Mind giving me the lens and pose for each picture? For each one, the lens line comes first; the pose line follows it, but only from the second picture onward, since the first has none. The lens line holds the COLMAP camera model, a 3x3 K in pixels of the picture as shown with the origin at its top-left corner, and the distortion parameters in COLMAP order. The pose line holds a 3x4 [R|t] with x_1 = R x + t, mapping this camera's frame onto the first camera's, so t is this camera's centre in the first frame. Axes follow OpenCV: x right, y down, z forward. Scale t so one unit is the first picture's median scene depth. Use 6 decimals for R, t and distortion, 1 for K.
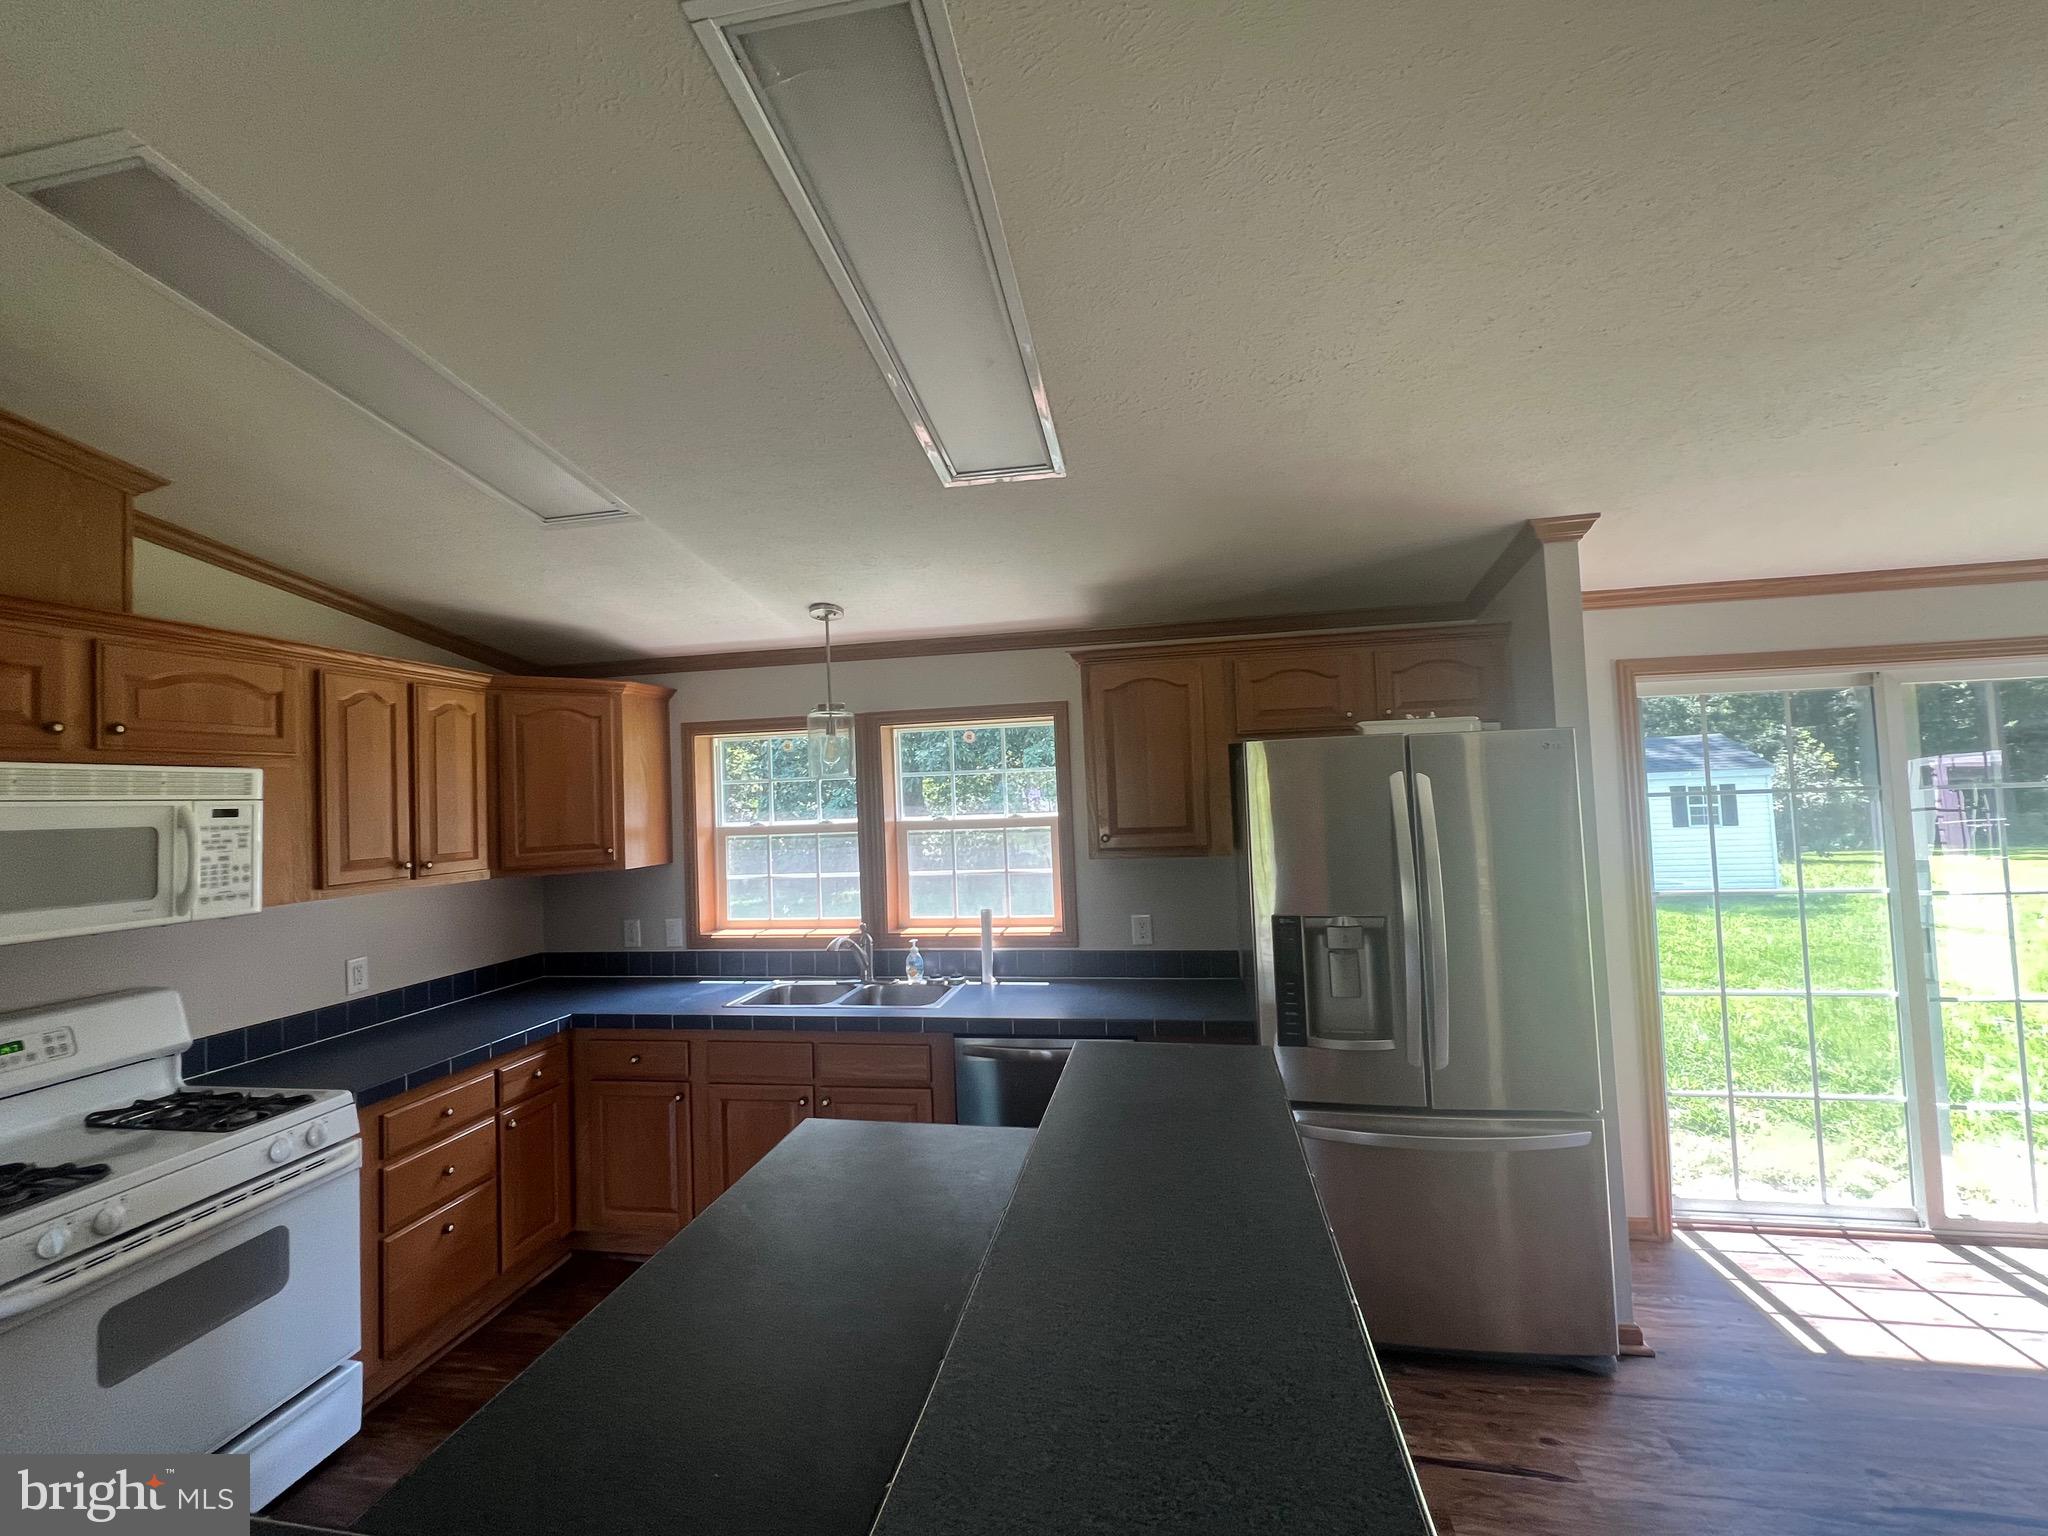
lens RADIAL K [[861.3, 0, 1017.8], [0, 861.3, 762.8], [0, 0, 1]] dist [-0.005083, 0.001307]
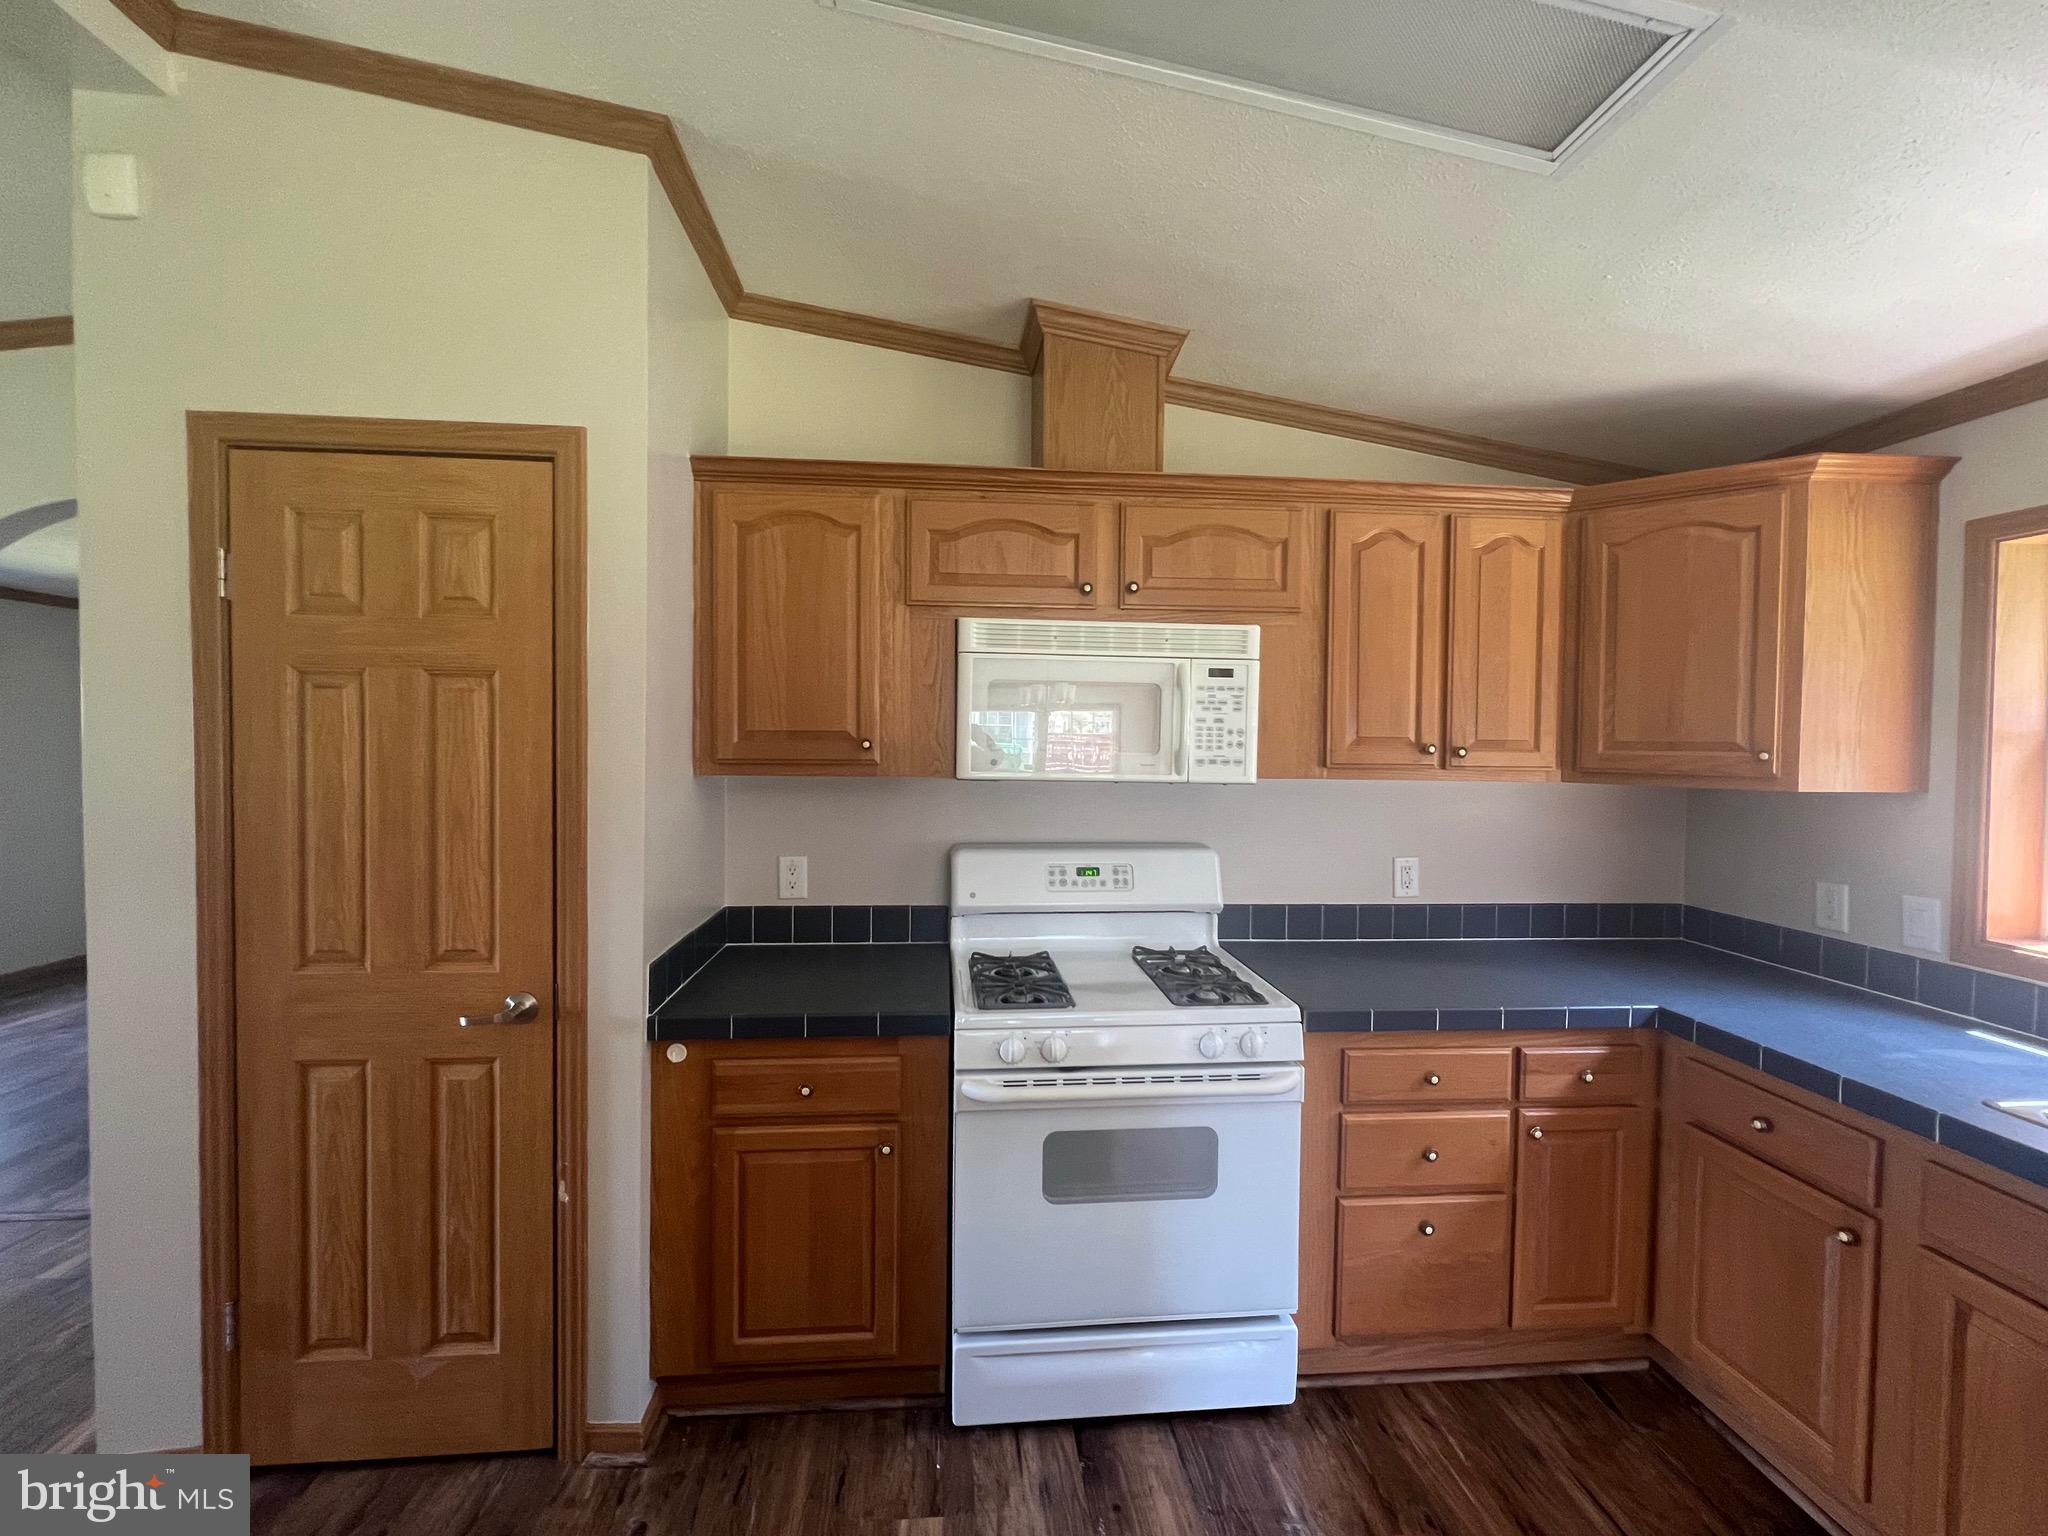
lens RADIAL K [[861.3, 0, 1021.1], [0, 861.3, 758.2], [0, 0, 1]] dist [-0.005083, 0.001307]
pose [[0.261180, 0.067729, -0.962911, -0.058904], [0.015880, 0.997099, 0.074441, 0.069958], [0.965160, -0.034733, 0.259346, 0.484189]]
